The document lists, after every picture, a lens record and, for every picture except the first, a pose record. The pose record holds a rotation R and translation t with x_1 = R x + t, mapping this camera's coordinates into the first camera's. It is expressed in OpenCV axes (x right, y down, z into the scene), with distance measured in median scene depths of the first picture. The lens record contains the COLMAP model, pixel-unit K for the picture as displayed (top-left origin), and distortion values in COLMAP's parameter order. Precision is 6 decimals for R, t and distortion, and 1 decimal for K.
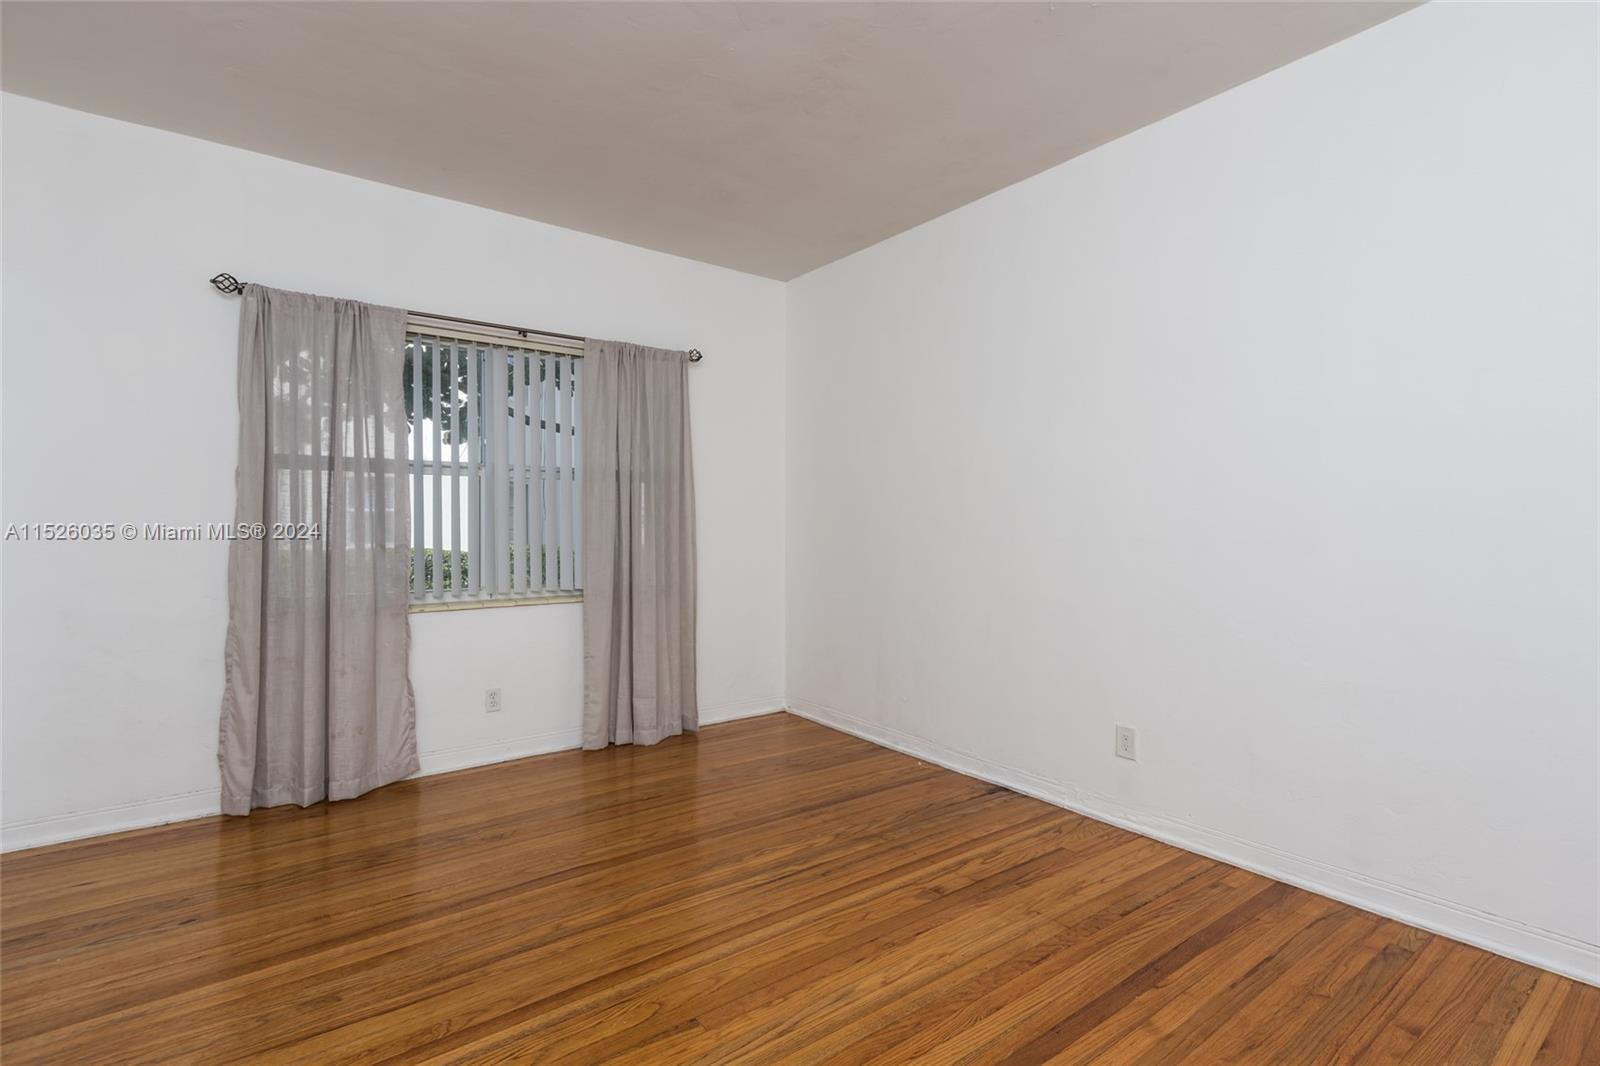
lens RADIAL K [[744.0, 0, 805.6], [0, 744.0, 536.0], [0, 0, 1]] dist [0.007263, -0.002396]
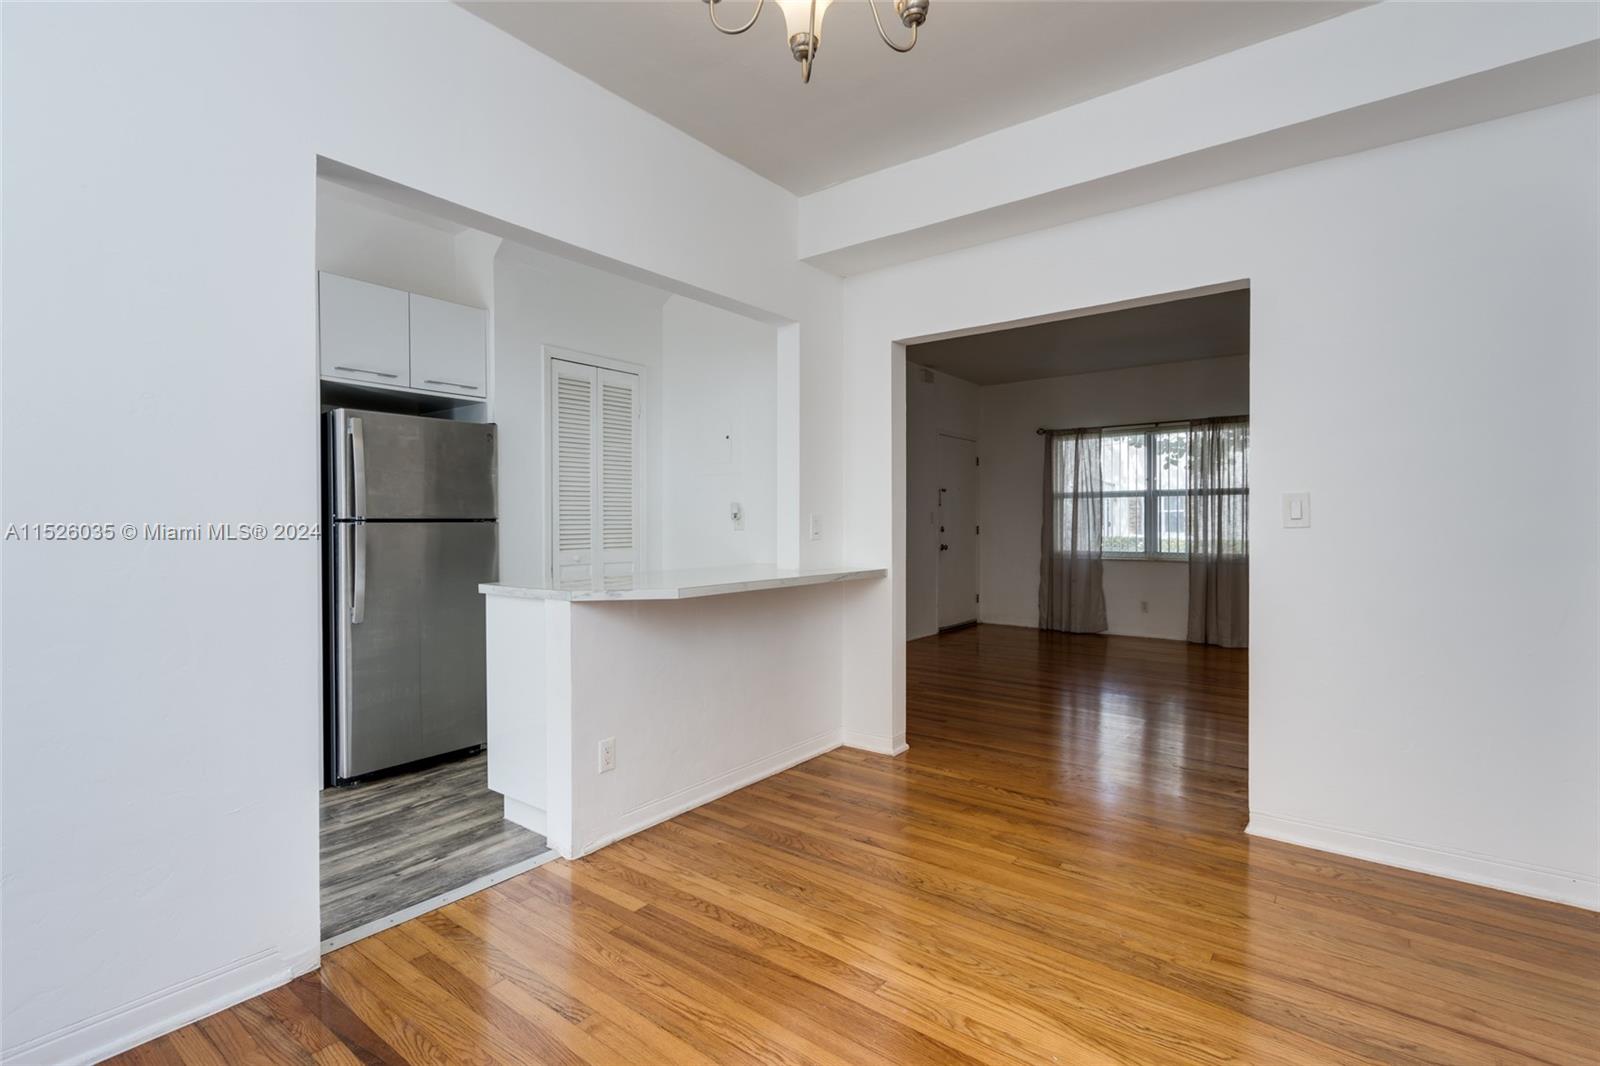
lens RADIAL K [[744.0, 0, 808.6], [0, 744.0, 531.4], [0, 0, 1]] dist [0.007263, -0.002396]
pose [[0.258185, 0.008852, -0.966055, 1.752586], [-0.006990, 0.999949, 0.007295, 0.010131], [0.966070, 0.004869, 0.258234, -0.554785]]
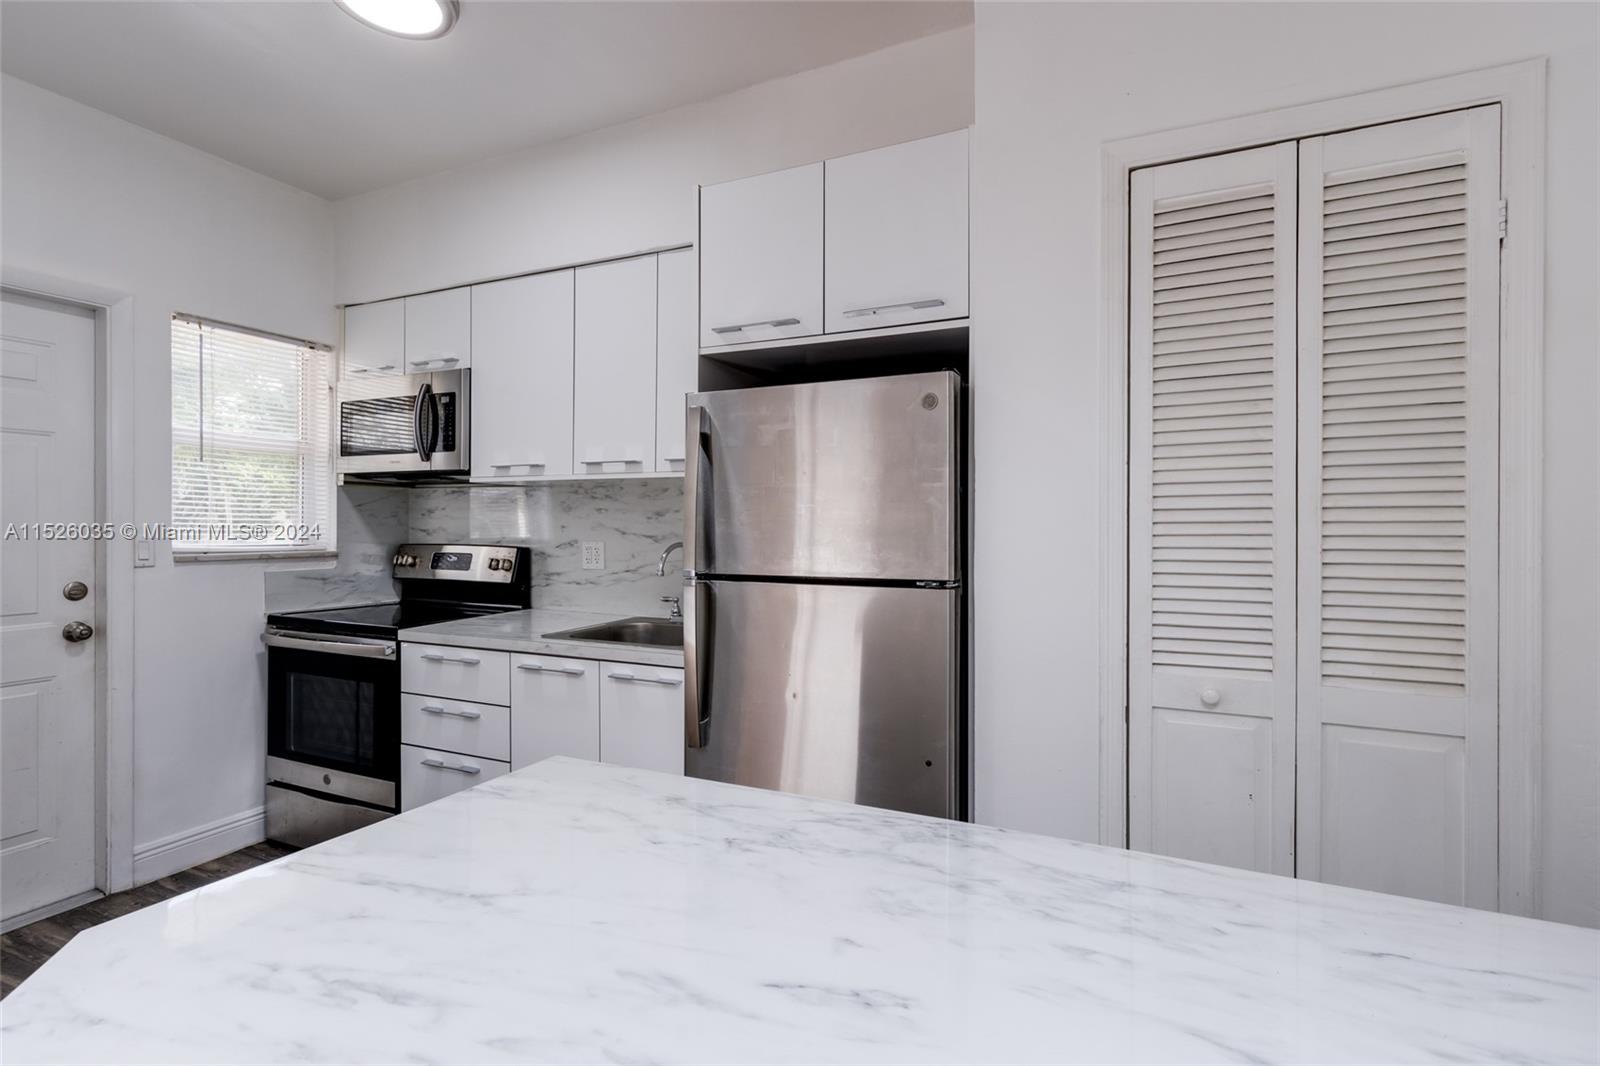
lens RADIAL K [[744.0, 0, 796.9], [0, 744.0, 525.4], [0, 0, 1]] dist [0.007263, -0.002396]
pose [[-0.884815, -0.000874, -0.465942, 0.689029], [-0.005446, 0.999949, 0.008467, -0.047811], [0.465911, 0.010029, -0.884775, -0.275162]]
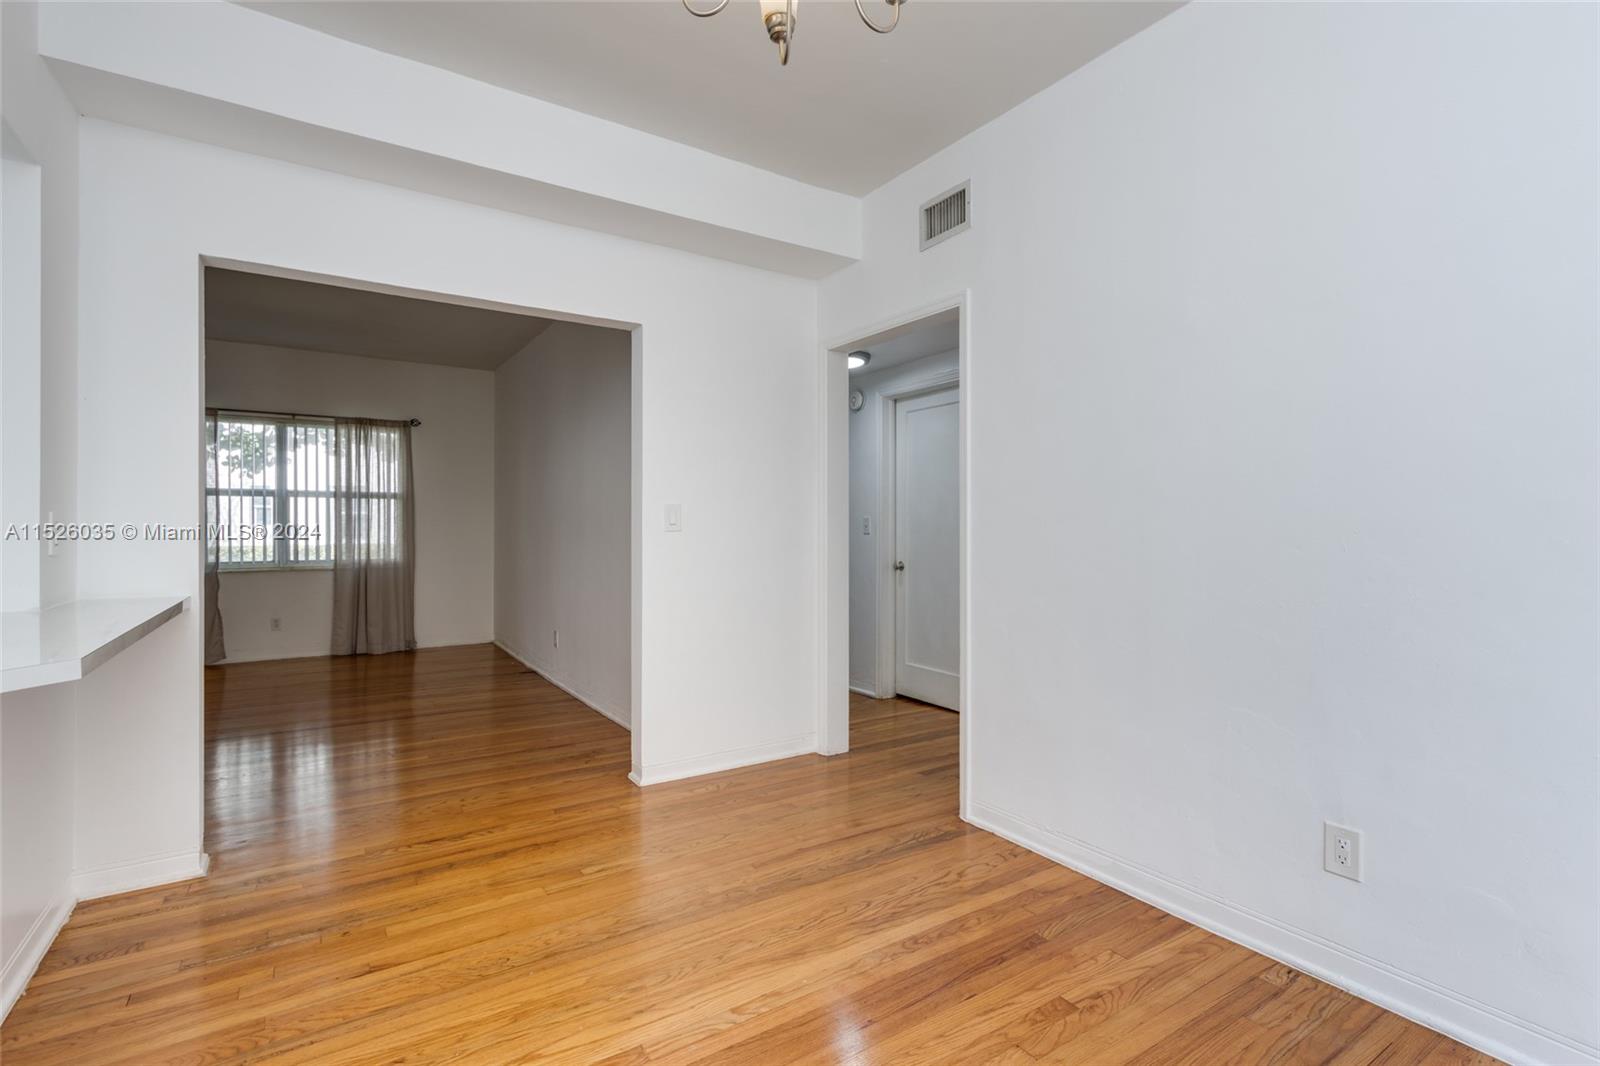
lens RADIAL K [[744.0, 0, 811.3], [0, 744.0, 530.4], [0, 0, 1]] dist [0.007263, -0.002396]
pose [[0.997809, -0.000631, -0.066160, 1.285650], [0.000281, 0.999986, -0.005300, 0.013078], [0.066163, 0.005270, 0.997795, -0.909522]]
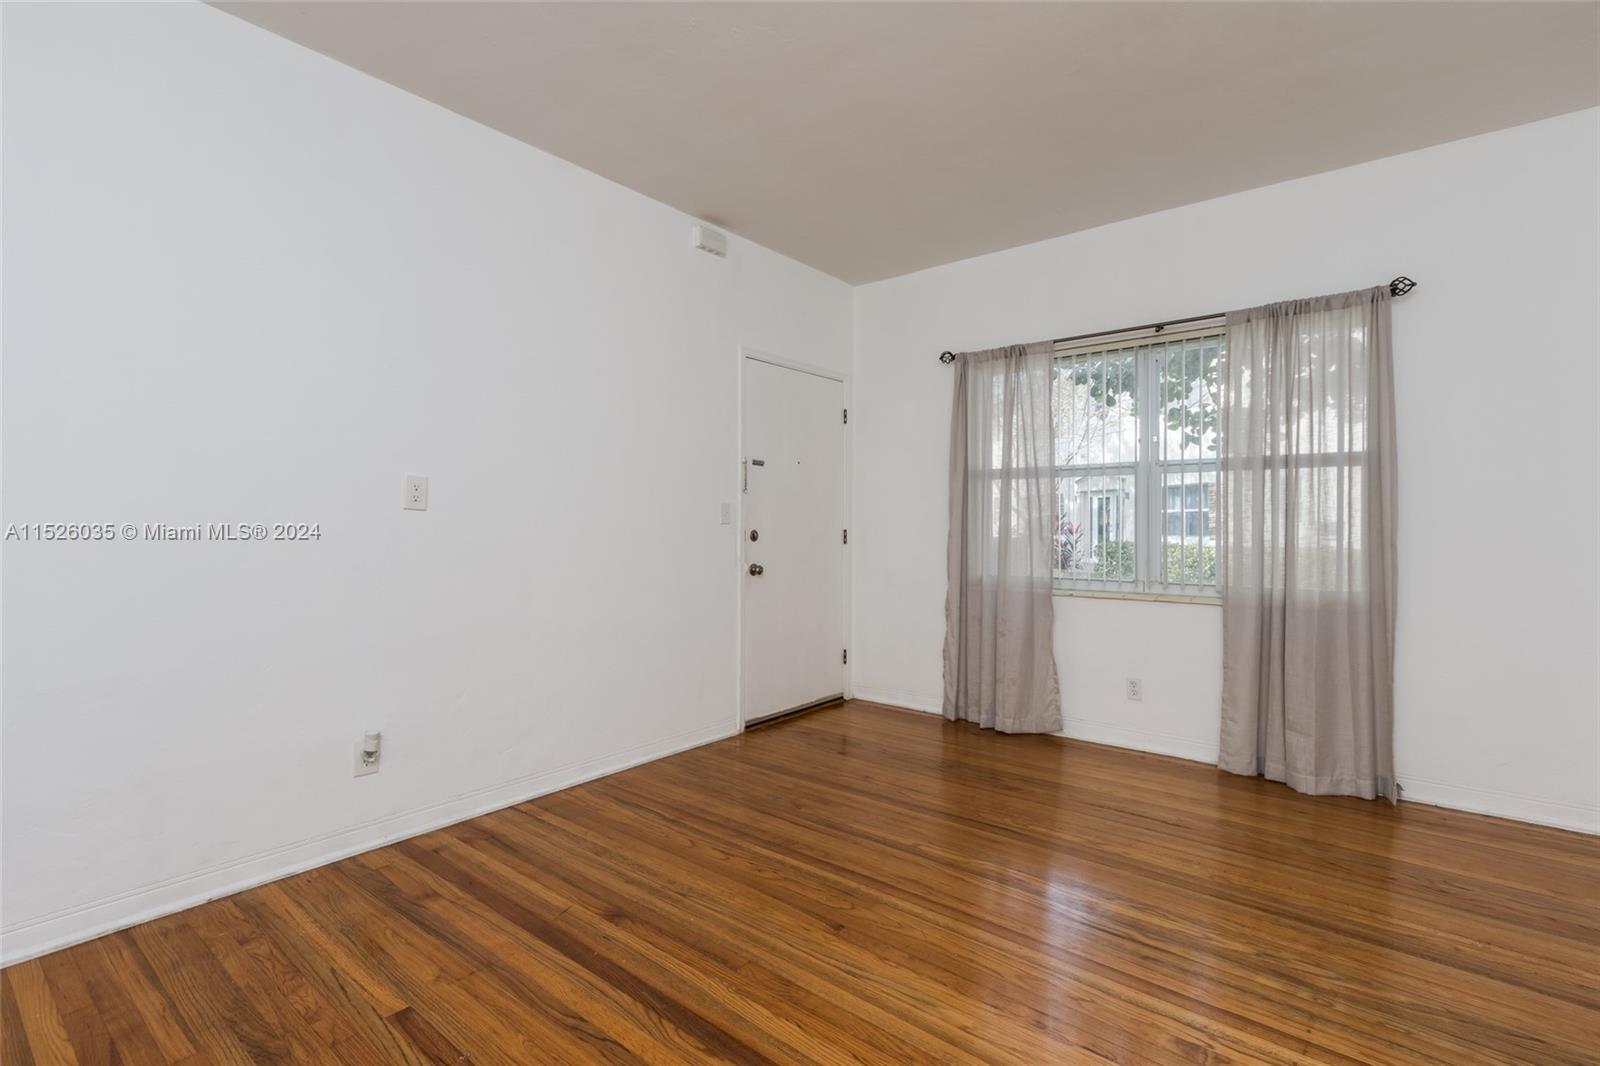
lens RADIAL K [[744.0, 0, 808.8], [0, 744.0, 529.1], [0, 0, 1]] dist [0.007263, -0.002396]
pose [[0.237018, 0.006156, -0.971486, 0.645128], [-0.011631, 0.999926, 0.003499, -0.001081], [0.971436, 0.010470, 0.237072, 0.415539]]
